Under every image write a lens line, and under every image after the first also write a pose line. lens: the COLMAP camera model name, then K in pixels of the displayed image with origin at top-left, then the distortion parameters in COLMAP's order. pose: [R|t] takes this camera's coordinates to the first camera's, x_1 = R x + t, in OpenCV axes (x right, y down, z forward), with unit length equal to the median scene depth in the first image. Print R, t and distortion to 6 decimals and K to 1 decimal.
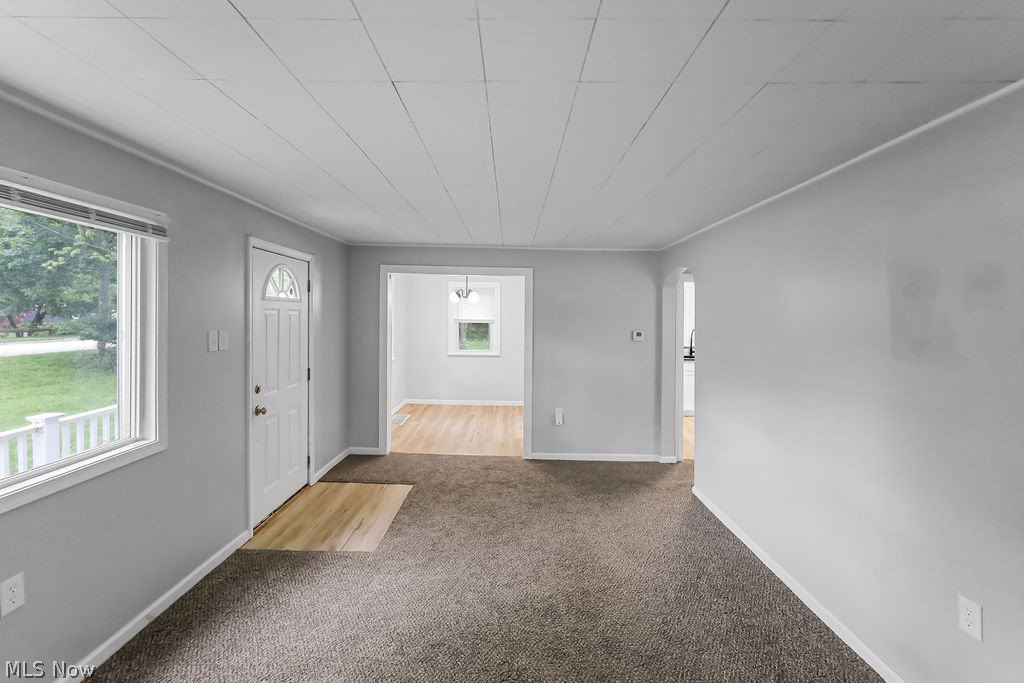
lens RADIAL K [[457.9, 0, 515.8], [0, 457.9, 316.0], [0, 0, 1]] dist [-0.001740, -0.000092]
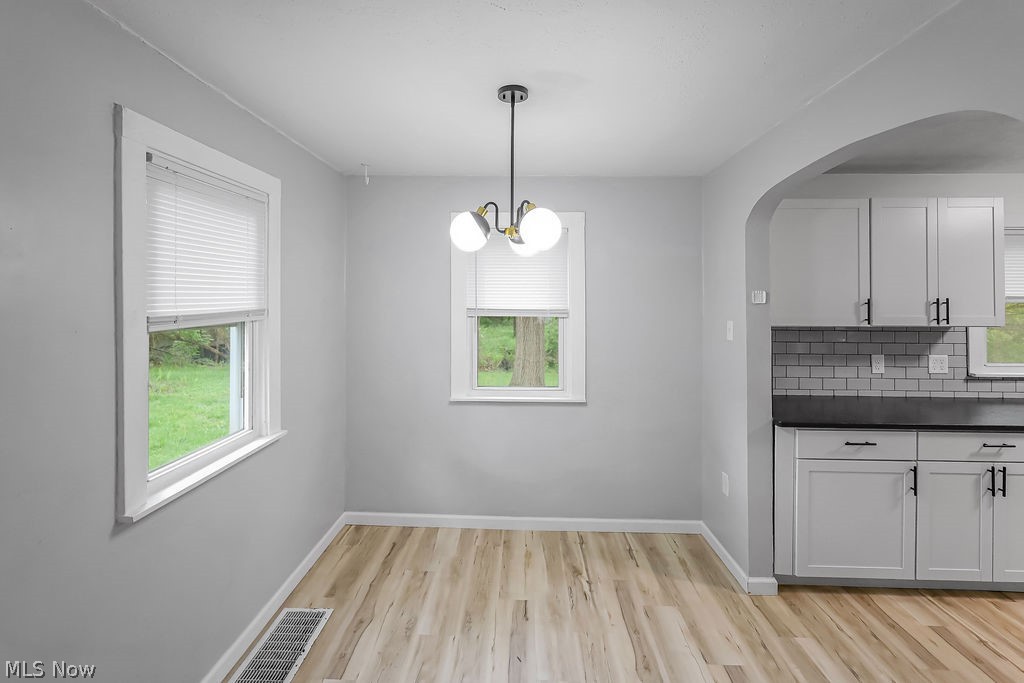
lens RADIAL K [[448.9, 0, 516.5], [0, 448.9, 292.8], [0, 0, 1]] dist [0.000882, 0.000344]
pose [[0.999791, -0.009773, -0.017960, -0.086342], [0.009521, 0.999856, -0.014062, -0.000672], [0.018094, 0.013888, 0.999740, 0.630696]]
